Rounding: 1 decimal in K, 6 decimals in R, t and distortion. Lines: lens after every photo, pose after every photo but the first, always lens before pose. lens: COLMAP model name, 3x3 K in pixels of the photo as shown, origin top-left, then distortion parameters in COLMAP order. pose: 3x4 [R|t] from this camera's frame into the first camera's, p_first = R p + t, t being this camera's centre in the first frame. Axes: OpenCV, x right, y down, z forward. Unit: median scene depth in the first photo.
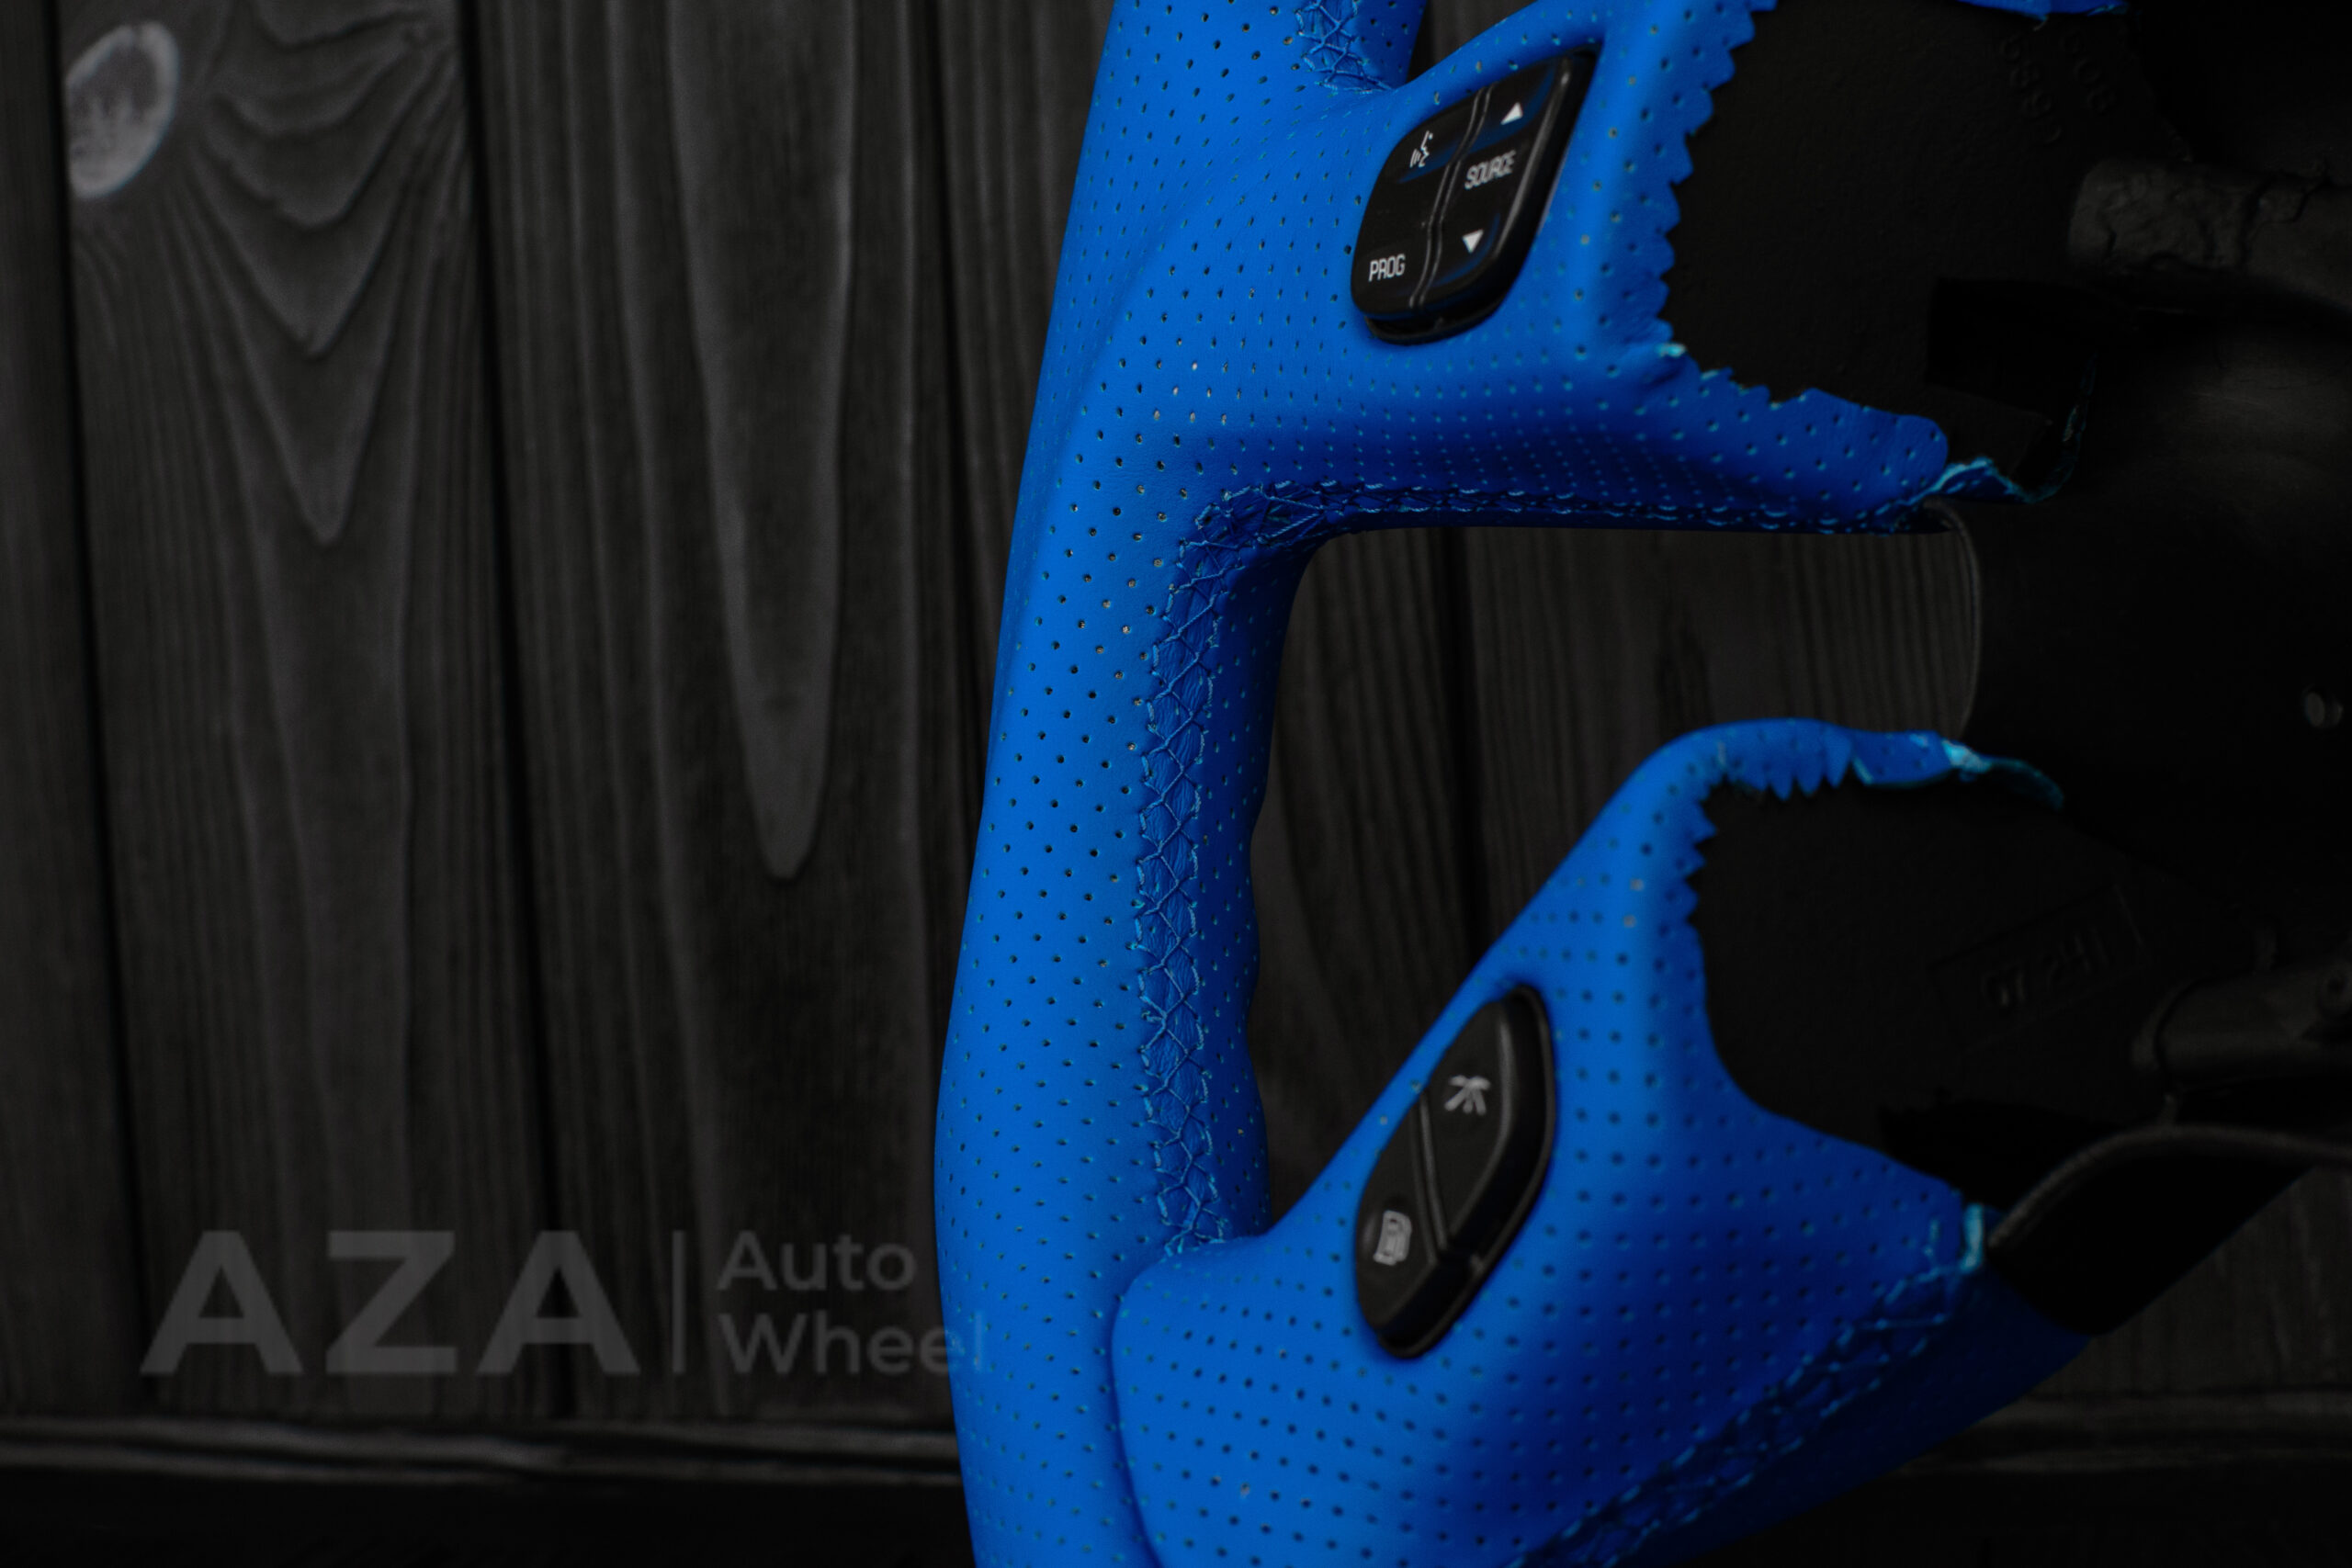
lens RADIAL K [[3495.3, 0, 1184.4], [0, 3495.3, 744.1], [0, 0, 1]] dist [-0.166540, -0.027084]
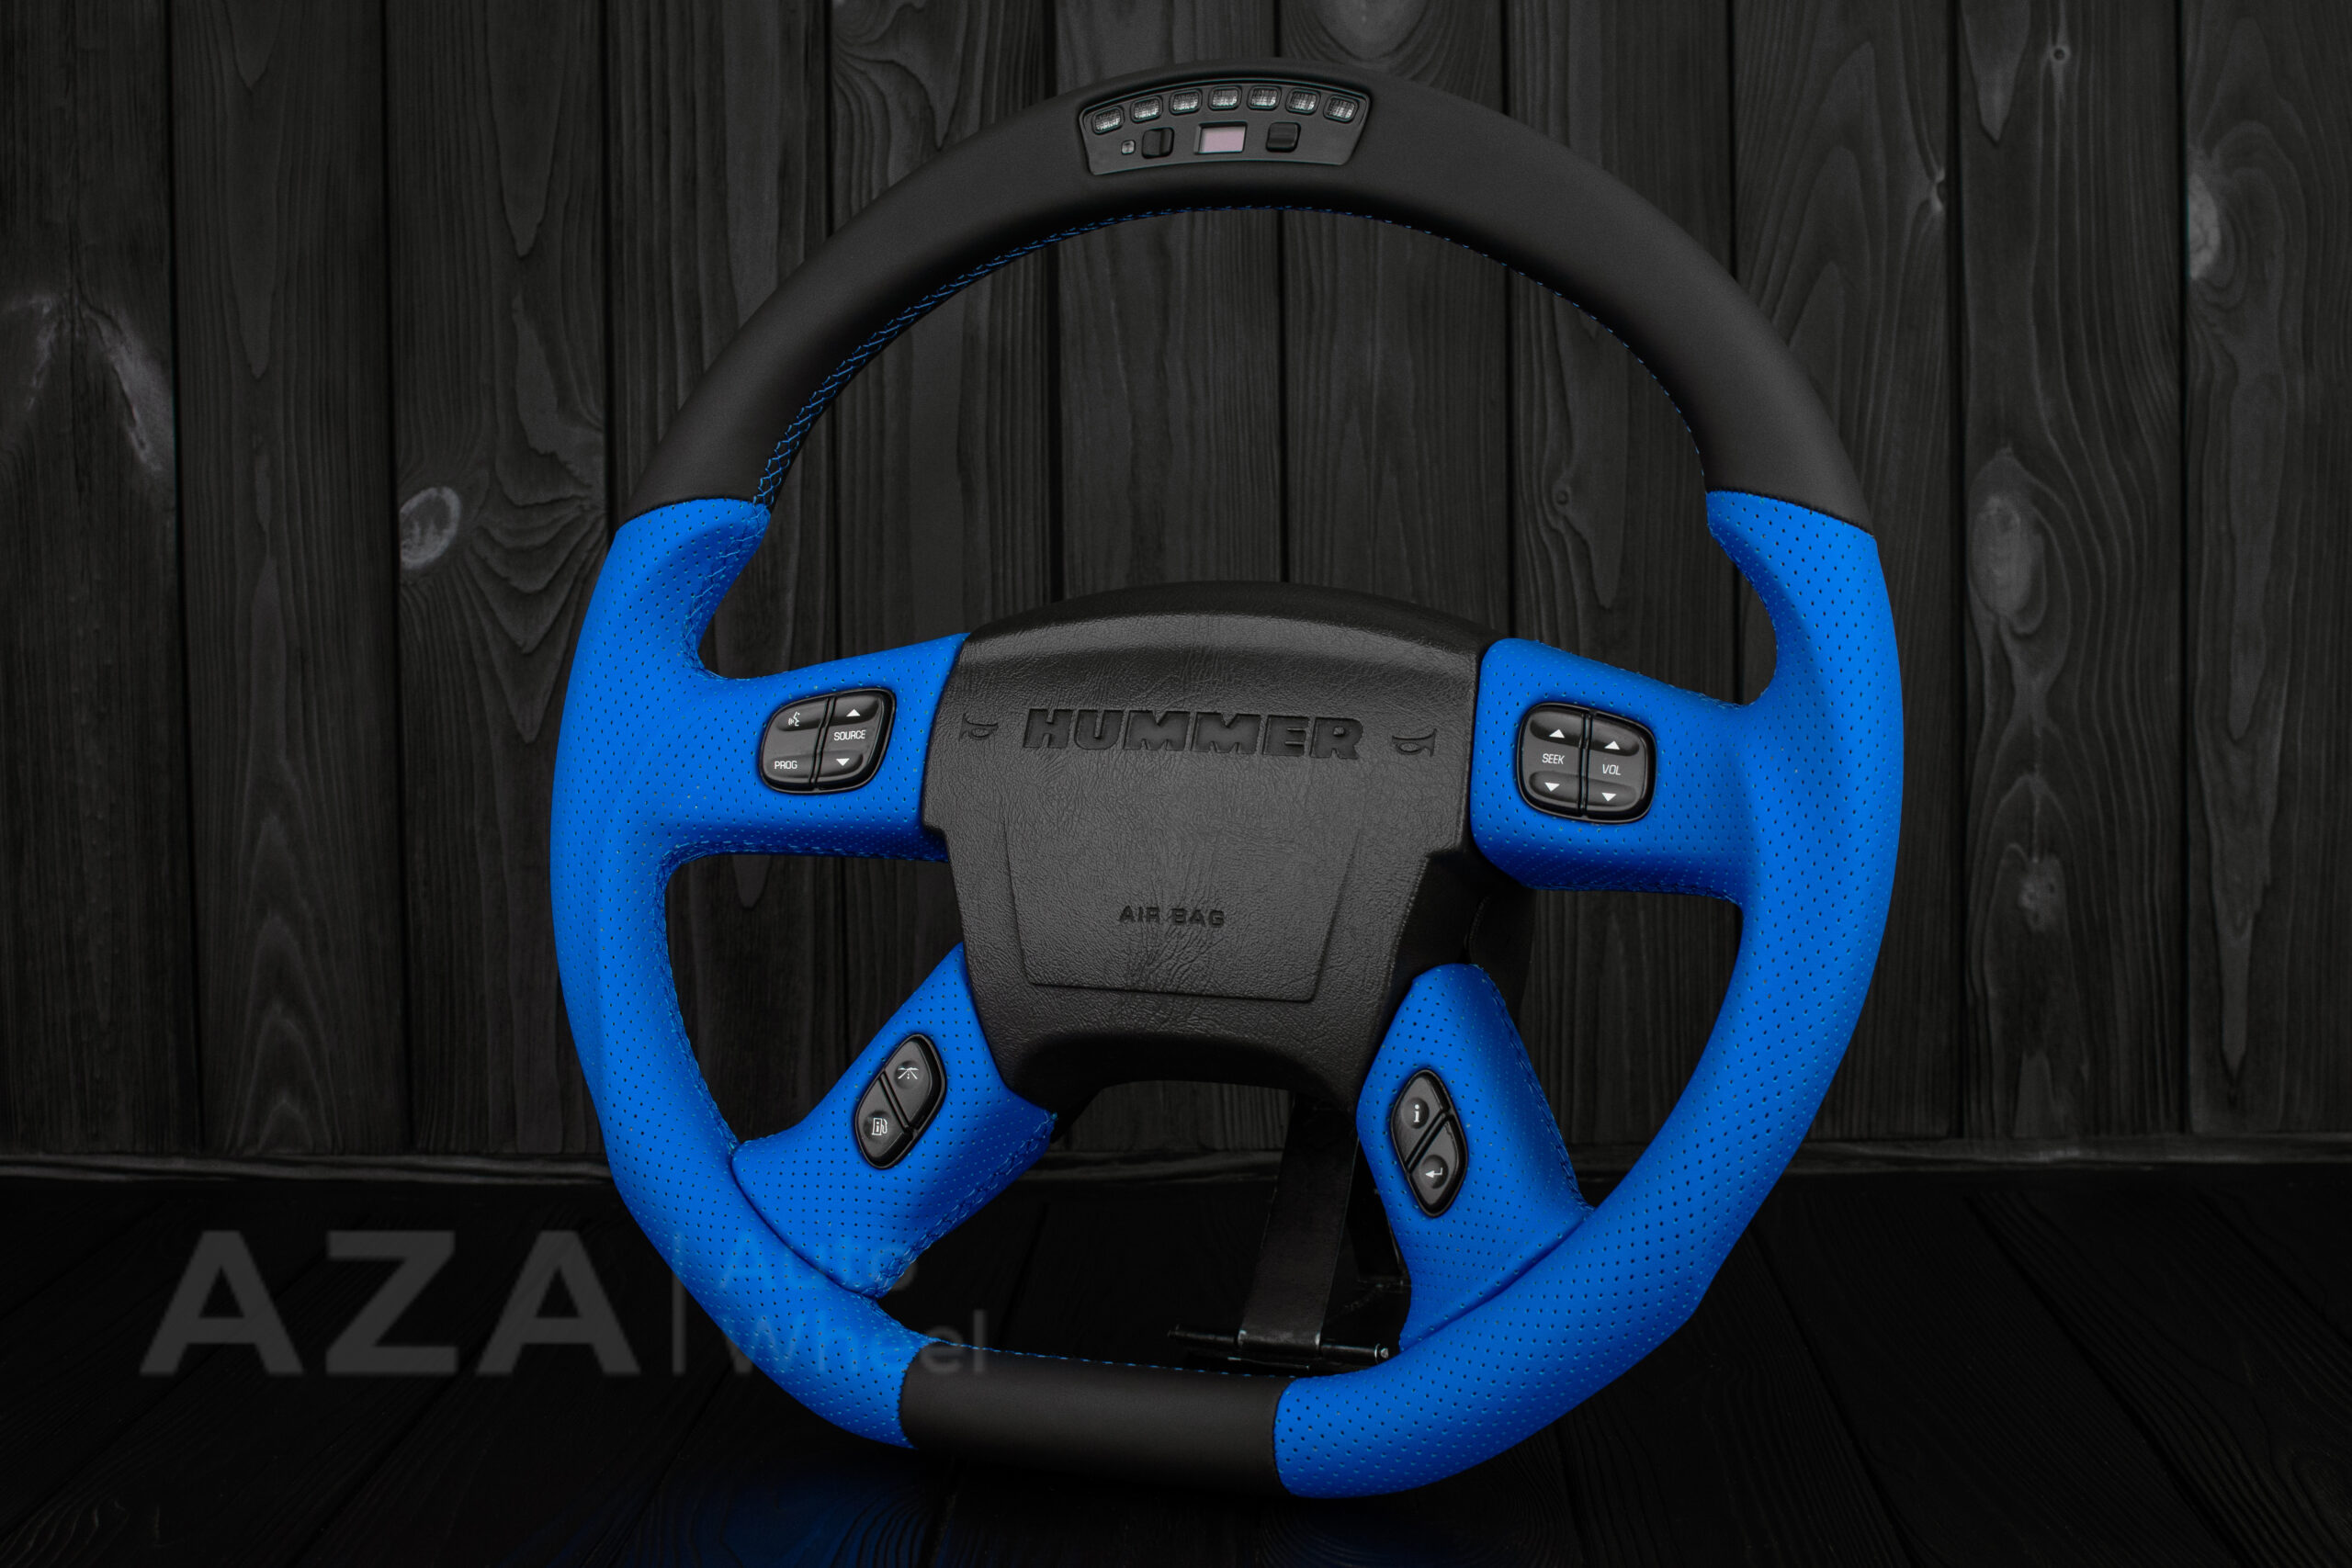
lens RADIAL K [[3463.0, 0, 1176.0], [0, 3463.0, 784.0], [0, 0, 1]] dist [-0.190849, 0.173307]
pose [[0.979186, 0.034880, 0.199947, -0.284981], [-0.041742, 0.998672, 0.030206, -0.114363], [-0.198628, -0.037924, 0.979341, -1.168629]]
